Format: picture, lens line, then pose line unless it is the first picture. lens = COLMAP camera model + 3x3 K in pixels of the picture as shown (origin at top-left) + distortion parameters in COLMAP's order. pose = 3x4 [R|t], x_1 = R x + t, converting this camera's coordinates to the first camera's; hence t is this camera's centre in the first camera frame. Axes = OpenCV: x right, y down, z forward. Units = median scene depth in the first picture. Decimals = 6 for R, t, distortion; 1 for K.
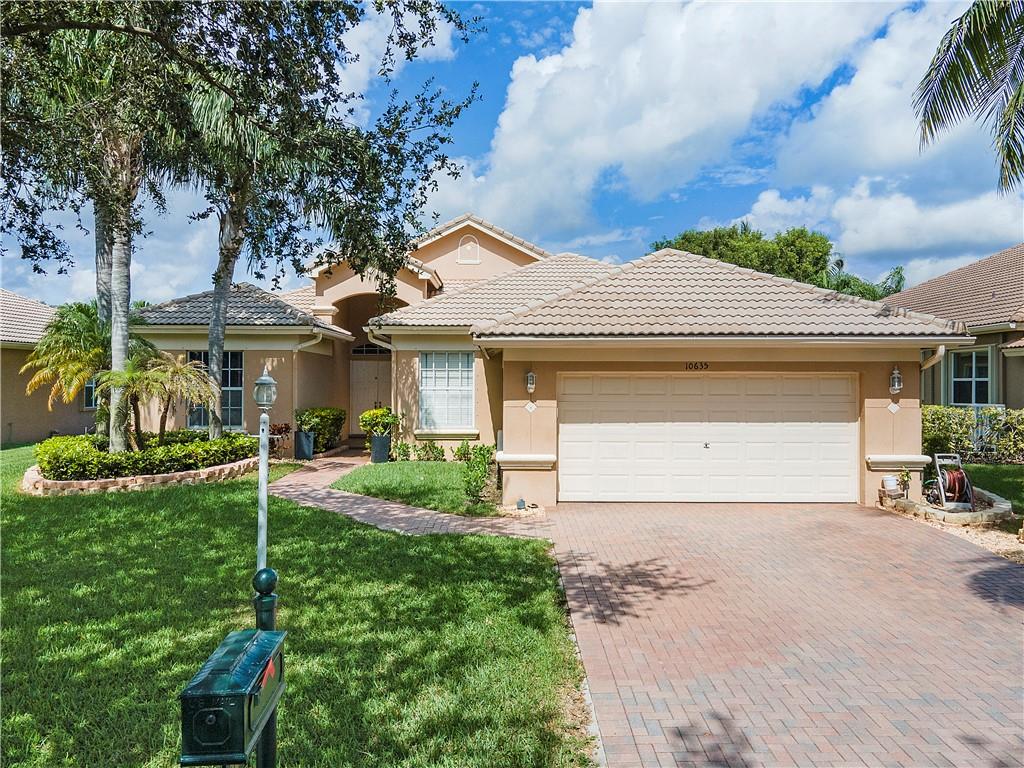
lens RADIAL K [[757.4, 0, 513.0], [0, 757.4, 382.1], [0, 0, 1]] dist [0.028967, 0.010605]
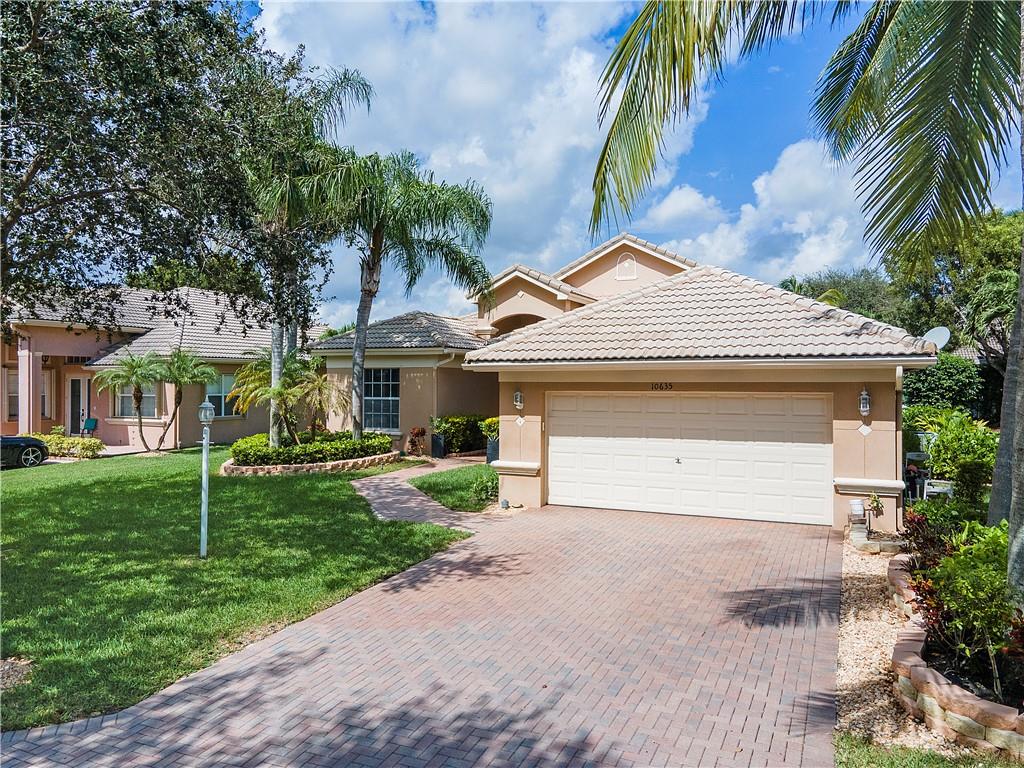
lens RADIAL K [[757.4, 0, 516.1], [0, 757.4, 383.8], [0, 0, 1]] dist [0.028967, 0.010605]
pose [[0.907209, 0.000153, -0.420680, 0.509135], [0.001022, 0.999996, 0.002569, -0.028008], [0.420679, -0.002760, 0.907205, -0.062146]]
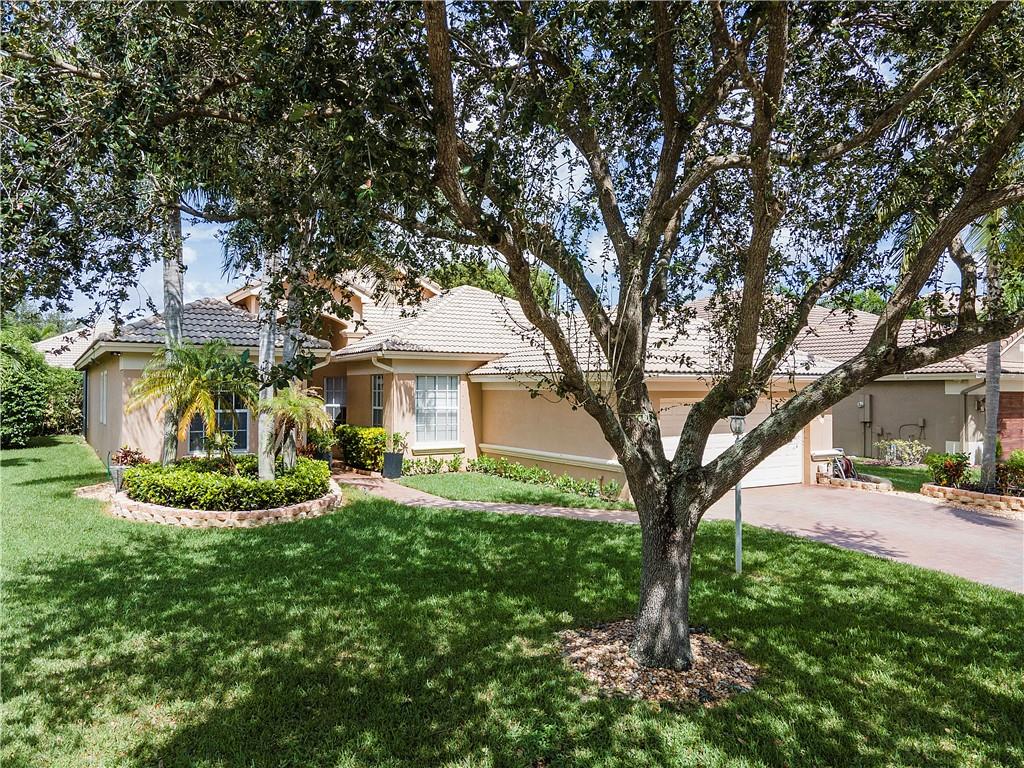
lens RADIAL K [[757.4, 0, 510.3], [0, 757.4, 384.0], [0, 0, 1]] dist [0.028967, 0.010605]
pose [[0.866406, 0.001733, 0.499336, -0.838184], [0.000087, 0.999993, -0.003620, -0.034255], [-0.499339, 0.003180, 0.866401, -0.025613]]
